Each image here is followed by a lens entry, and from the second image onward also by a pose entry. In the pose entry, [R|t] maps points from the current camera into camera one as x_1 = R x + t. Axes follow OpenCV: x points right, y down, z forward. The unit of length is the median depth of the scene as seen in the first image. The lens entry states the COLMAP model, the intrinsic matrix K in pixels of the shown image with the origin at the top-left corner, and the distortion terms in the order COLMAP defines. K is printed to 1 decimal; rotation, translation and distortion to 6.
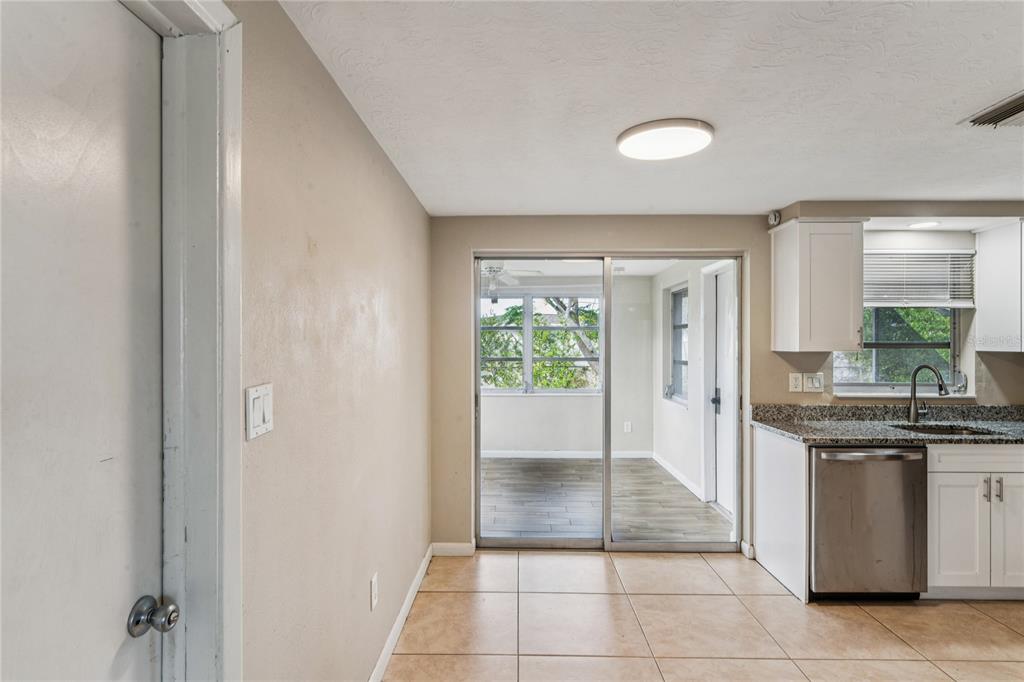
lens RADIAL K [[520.3, 0, 512.0], [0, 520.3, 341.0], [0, 0, 1]] dist [-0.000590, -0.000235]
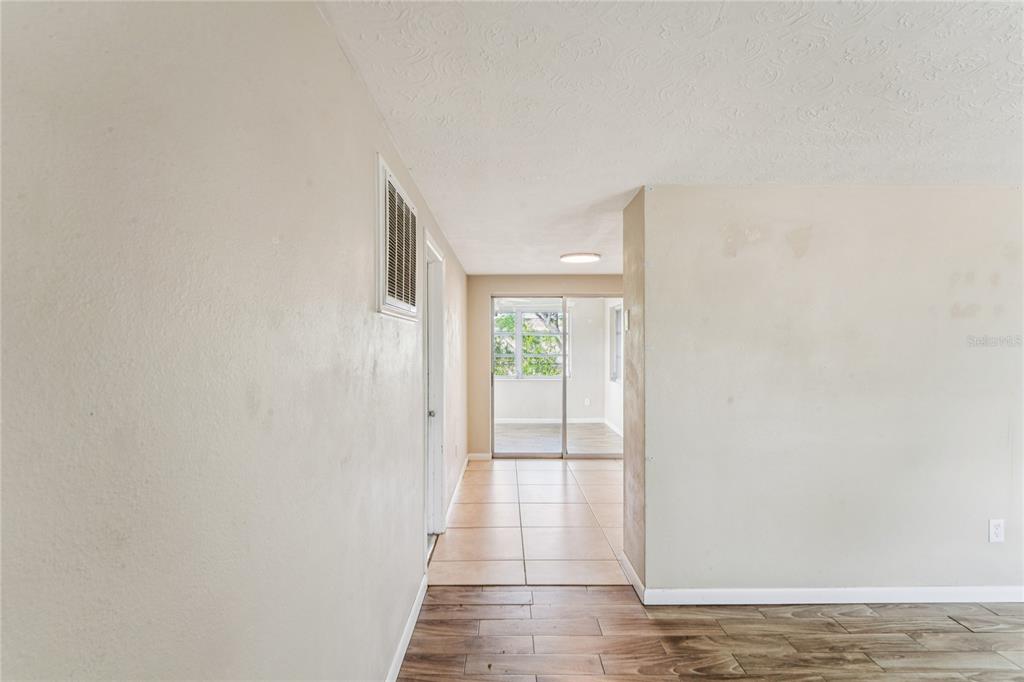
lens RADIAL K [[520.3, 0, 512.0], [0, 520.3, 341.0], [0, 0, 1]] dist [-0.000590, -0.000235]
pose [[0.999683, -0.000755, 0.025165, -0.045570], [0.000816, 0.999997, -0.002440, -0.002686], [-0.025163, 0.002460, 0.999680, -0.828645]]
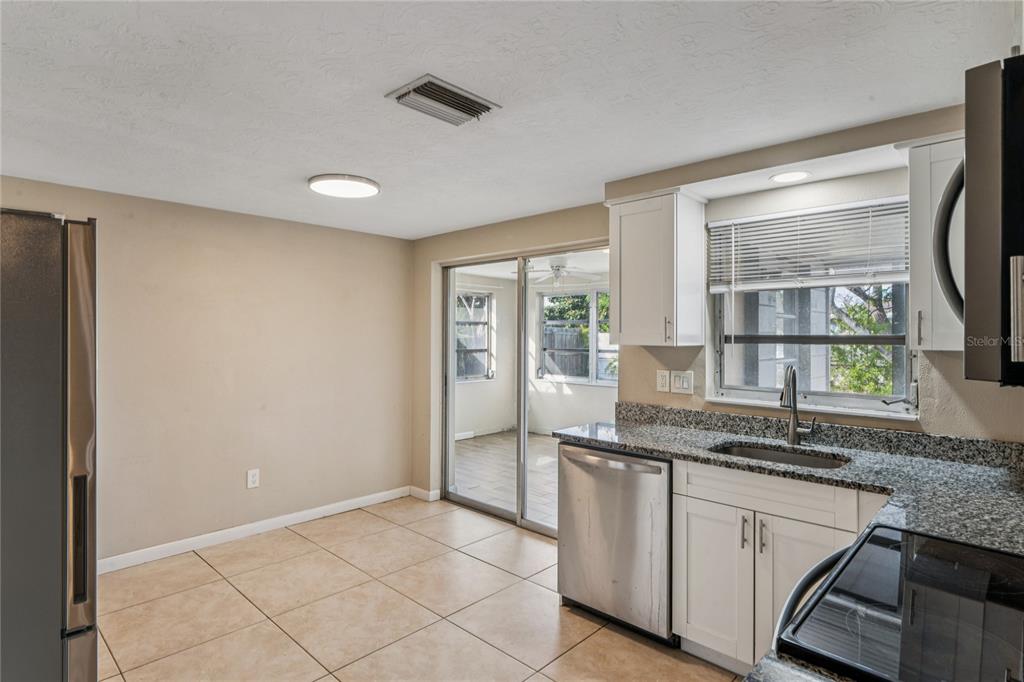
lens RADIAL K [[534.8, 0, 518.1], [0, 534.8, 320.1], [0, 0, 1]] dist [-0.002125, -0.000500]
pose [[0.740942, -0.015212, -0.671397, 0.967941], [-0.002761, 0.999666, -0.025697, 0.001054], [0.671564, 0.020893, 0.740652, 0.165320]]
